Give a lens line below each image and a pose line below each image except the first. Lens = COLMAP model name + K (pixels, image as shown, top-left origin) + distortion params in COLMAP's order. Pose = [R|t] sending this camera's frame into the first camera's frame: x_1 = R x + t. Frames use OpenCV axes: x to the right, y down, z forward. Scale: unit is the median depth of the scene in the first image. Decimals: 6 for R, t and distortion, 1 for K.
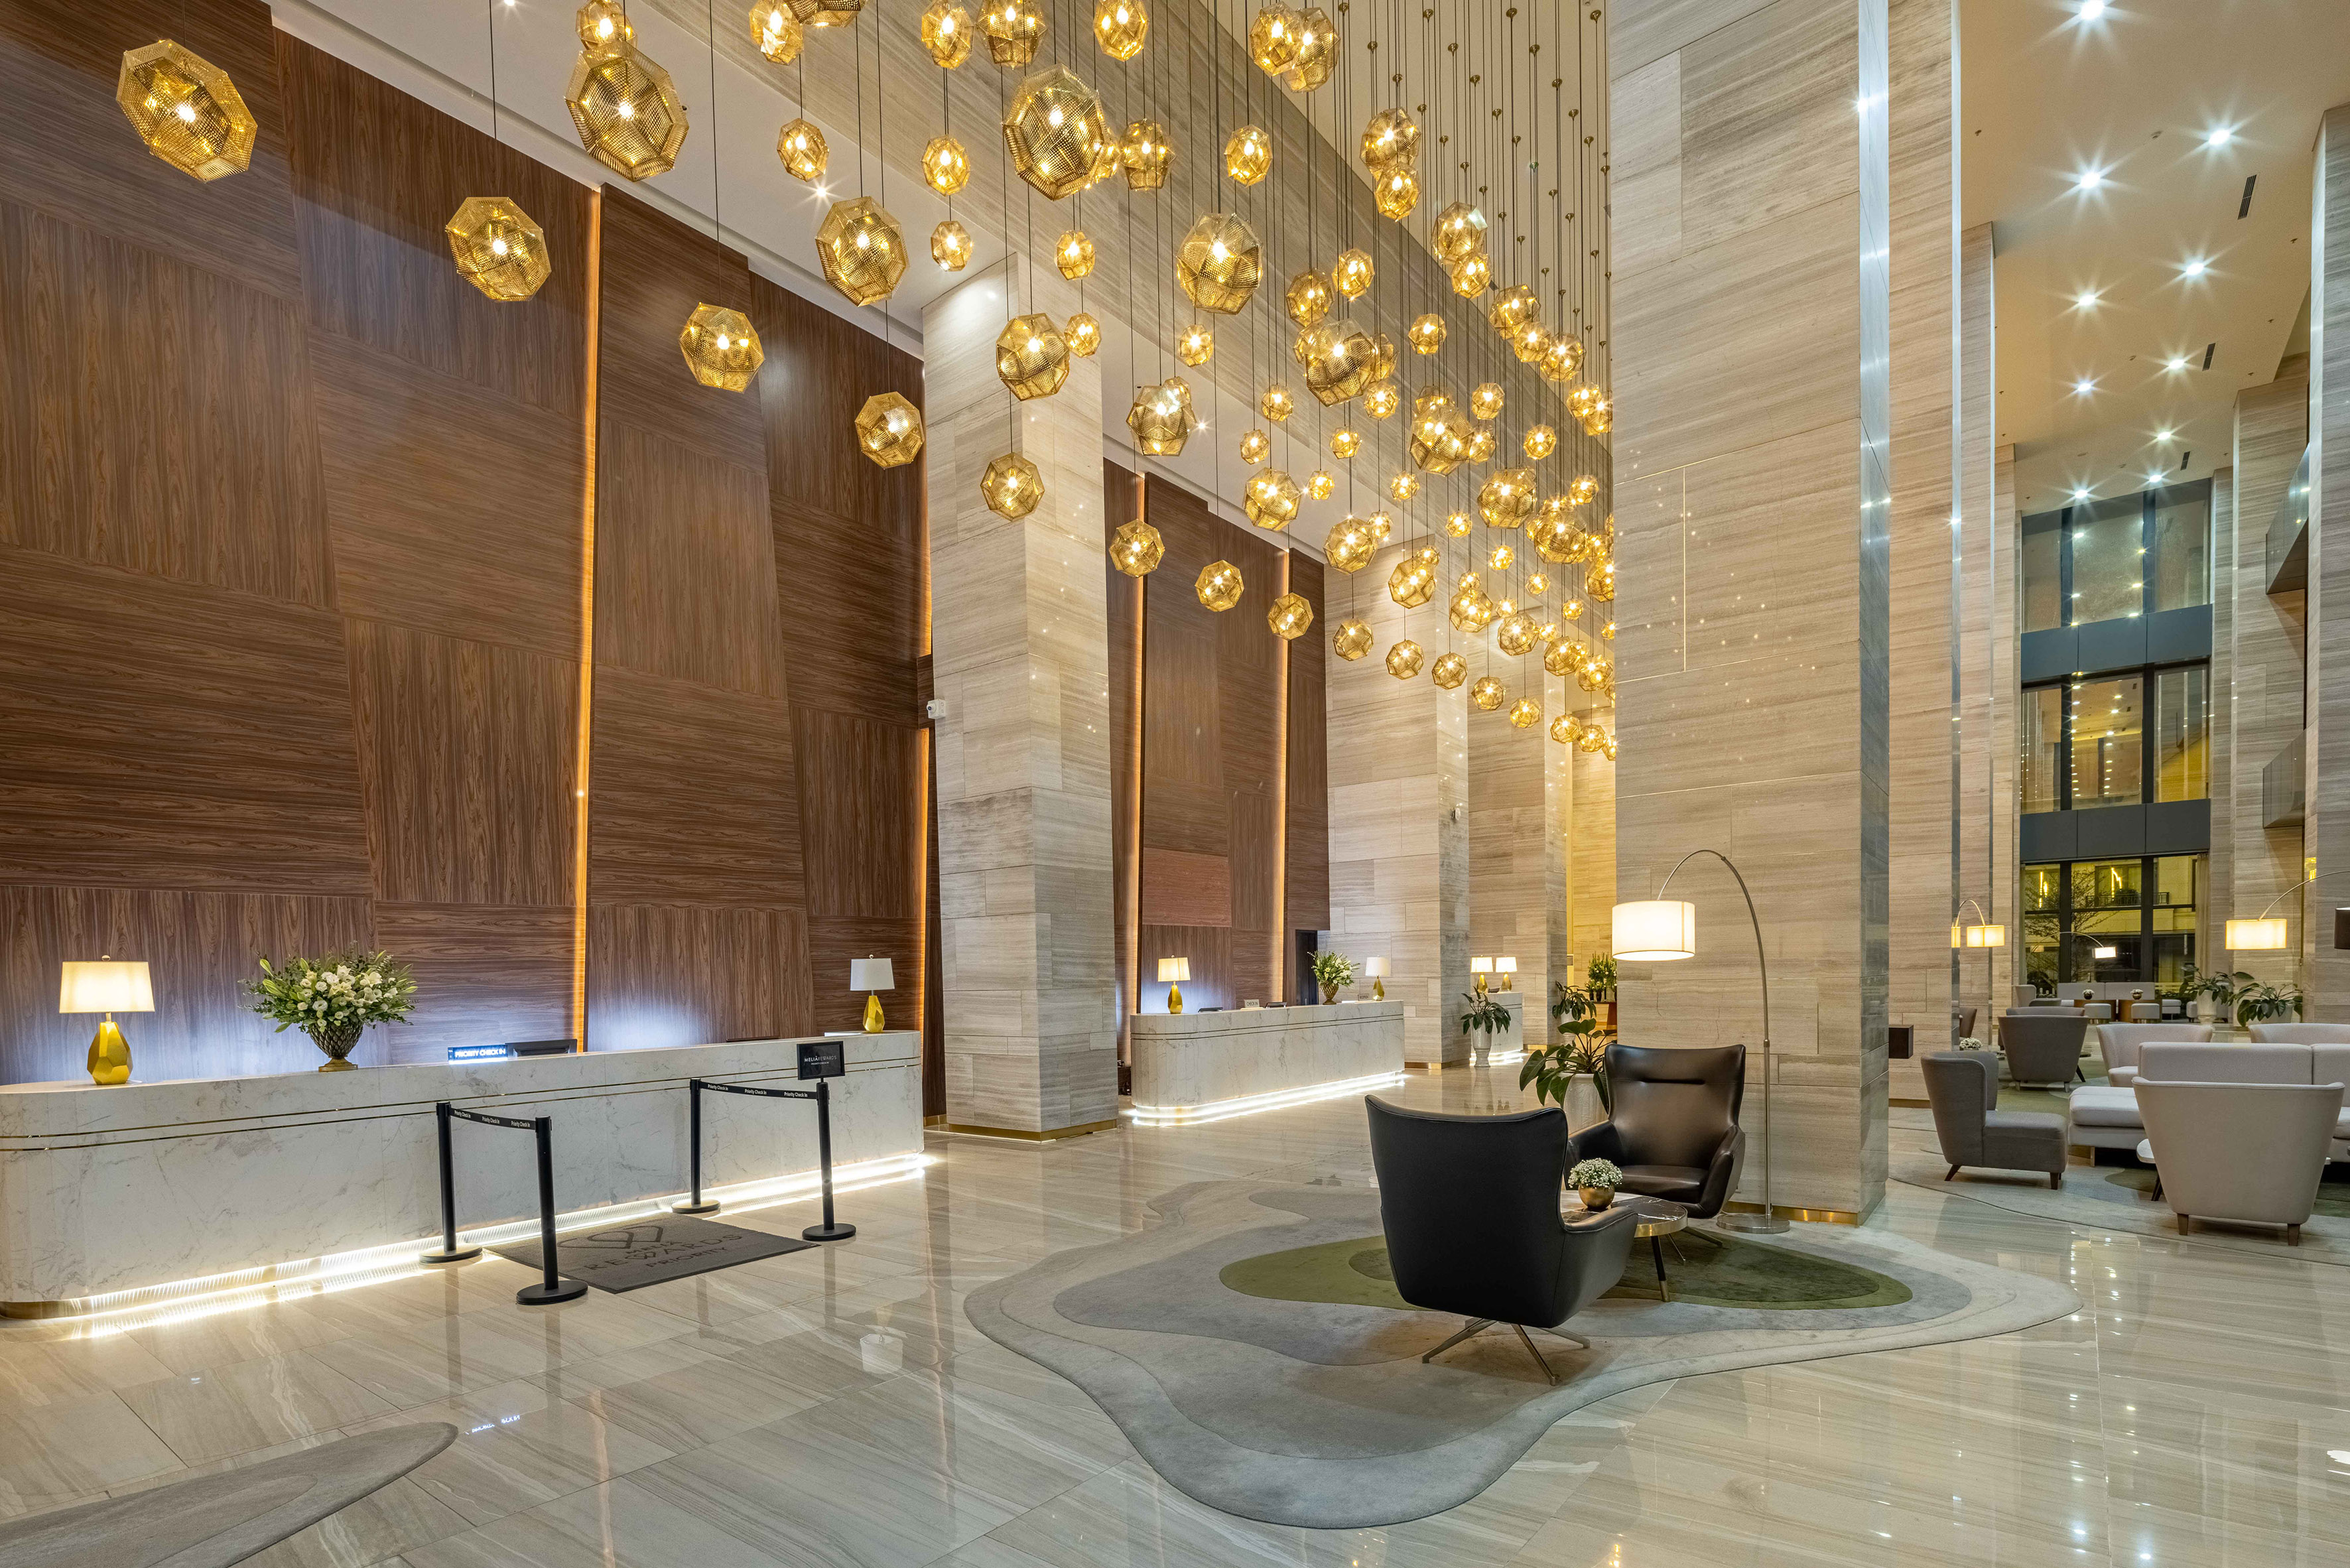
lens RADIAL K [[1137.2, 0, 1107.7], [0, 1137.2, 783.7], [0, 0, 1]] dist [-0.000176, 0.000374]
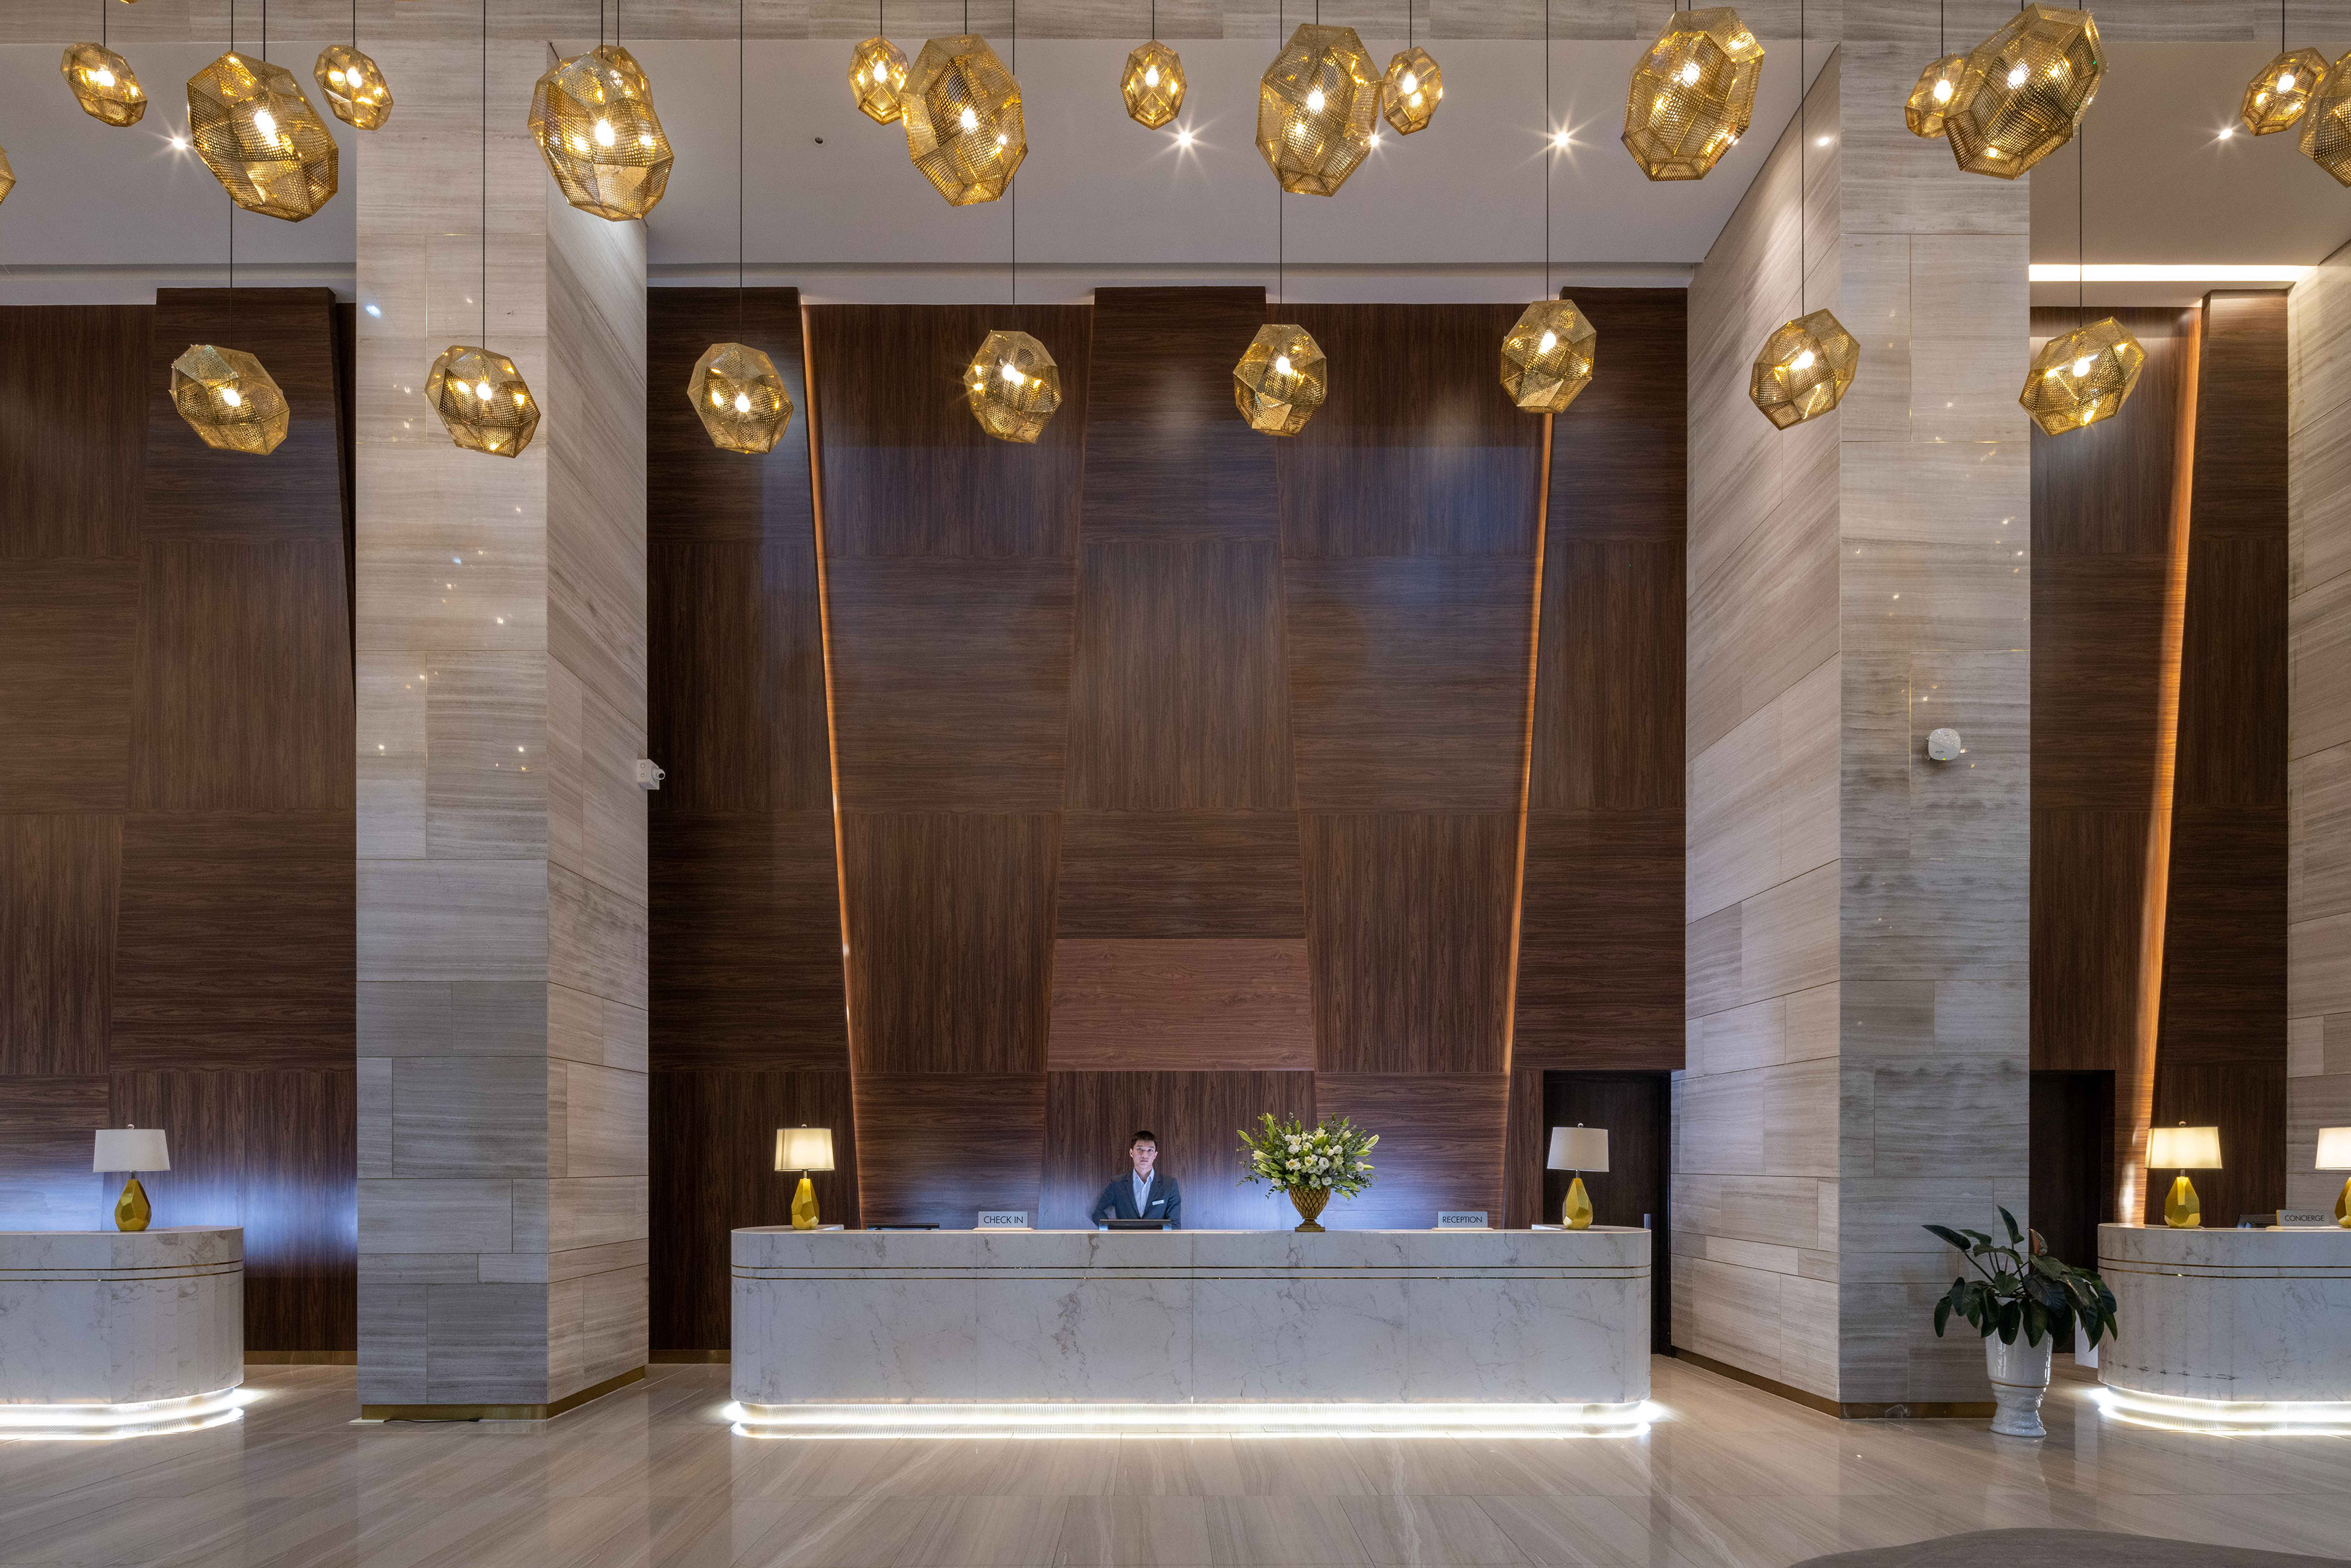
lens RADIAL K [[1222.4, 0, 1175.6], [0, 1222.4, 989.2], [0, 0, 1]] dist [0.001039, -0.000223]
pose [[0.630764, -0.086423, -0.771147, 0.759710], [0.117380, 0.992970, -0.015271, 0.138187], [0.767045, -0.080885, 0.636474, 0.913455]]
